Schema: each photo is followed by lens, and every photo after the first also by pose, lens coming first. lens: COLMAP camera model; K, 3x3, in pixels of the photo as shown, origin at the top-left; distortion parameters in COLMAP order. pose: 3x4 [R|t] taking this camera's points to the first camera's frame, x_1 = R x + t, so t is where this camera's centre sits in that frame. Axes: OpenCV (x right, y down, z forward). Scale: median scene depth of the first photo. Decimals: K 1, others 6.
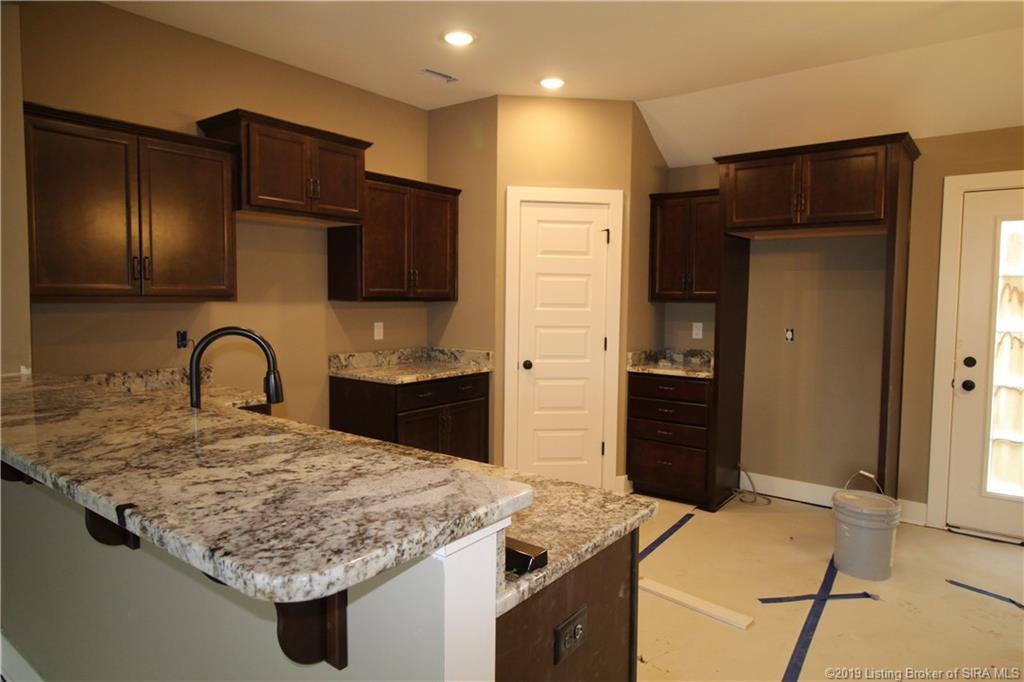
lens RADIAL K [[627.1, 0, 515.7], [0, 627.1, 337.8], [0, 0, 1]] dist [0.006156, -0.011495]
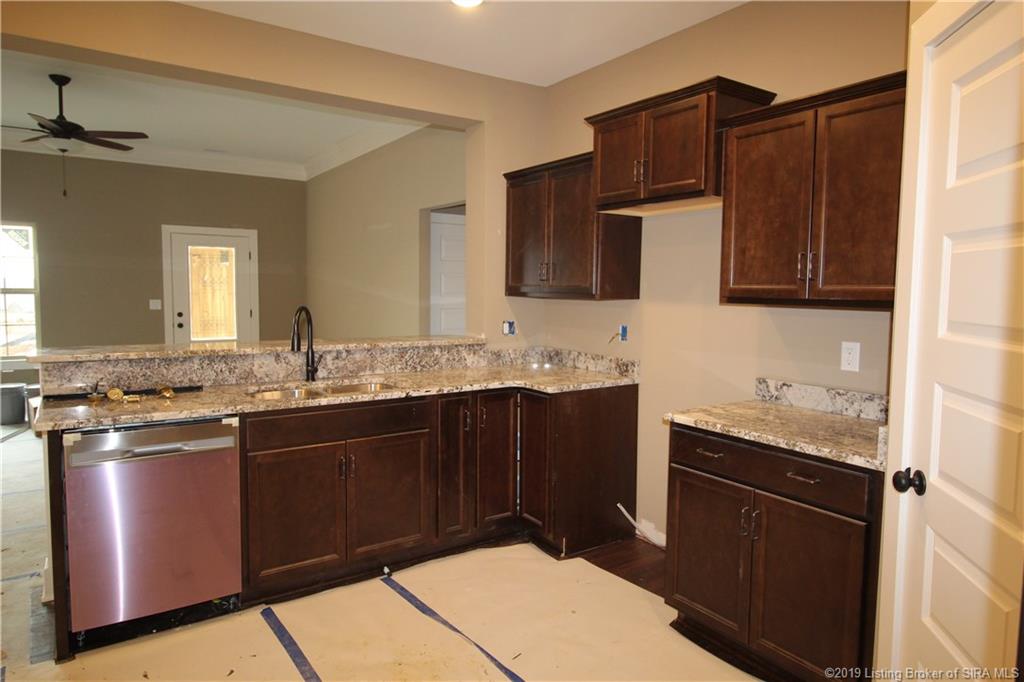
lens RADIAL K [[627.1, 0, 519.3], [0, 627.1, 339.2], [0, 0, 1]] dist [0.006156, -0.011495]
pose [[-0.311535, 0.064974, -0.948011, 0.488135], [-0.078949, 0.992440, 0.093963, -0.064445], [0.946949, 0.104117, -0.304050, 0.970441]]
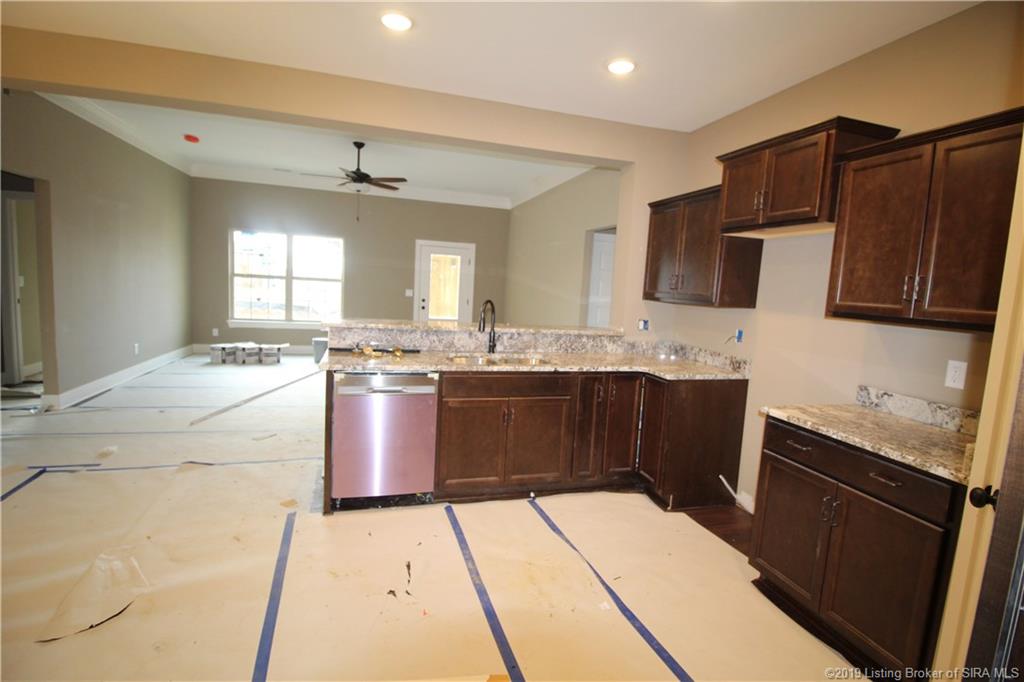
lens RADIAL K [[473.6, 0, 514.4], [0, 473.6, 339.0], [0, 0, 1]] dist [-0.008764, -0.004973]
pose [[-0.595765, 0.050784, -0.801552, 0.470667], [-0.115812, 0.982137, 0.148304, -0.071247], [0.794765, 0.181183, -0.579241, 1.003196]]
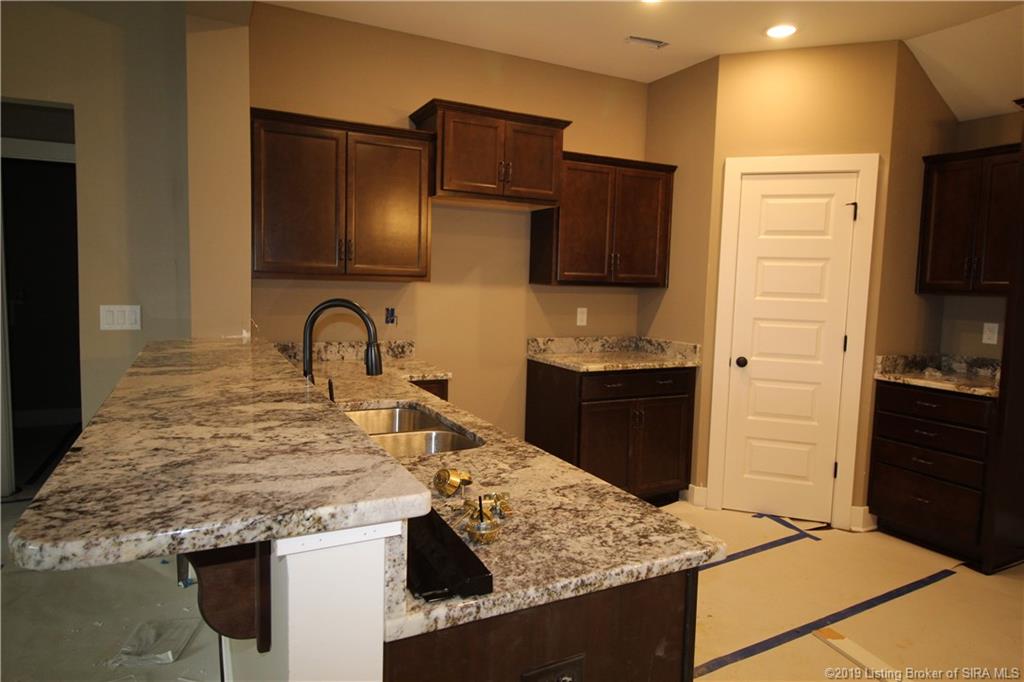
lens RADIAL K [[627.1, 0, 512.1], [0, 627.1, 335.7], [0, 0, 1]] dist [0.006156, -0.011495]
pose [[0.900701, 0.052244, -0.431287, 0.116713], [-0.047796, 0.998633, 0.021151, 0.003519], [0.431803, 0.001563, 0.901967, 0.081136]]
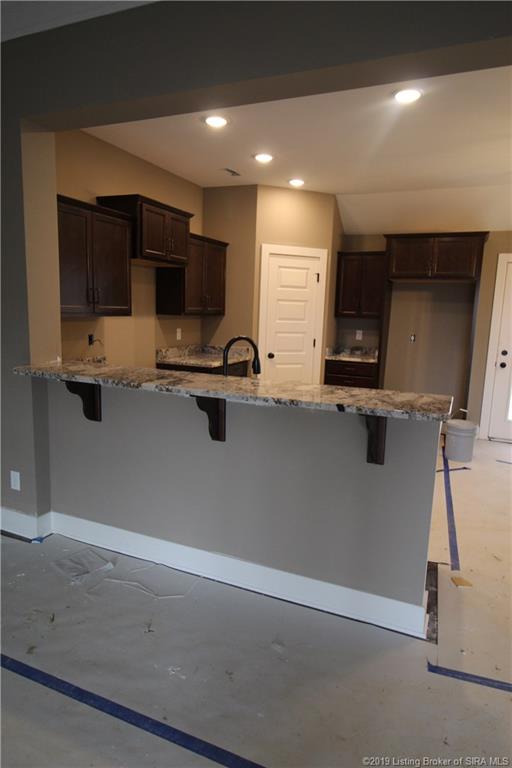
lens RADIAL K [[470.3, 0, 261.5], [0, 470.3, 387.9], [0, 0, 1]] dist [0.006156, -0.011495]
pose [[0.969330, -0.020321, 0.244921, -0.339494], [-0.006703, 0.994019, 0.109001, -0.007479], [-0.245671, -0.107300, 0.963396, -0.210750]]
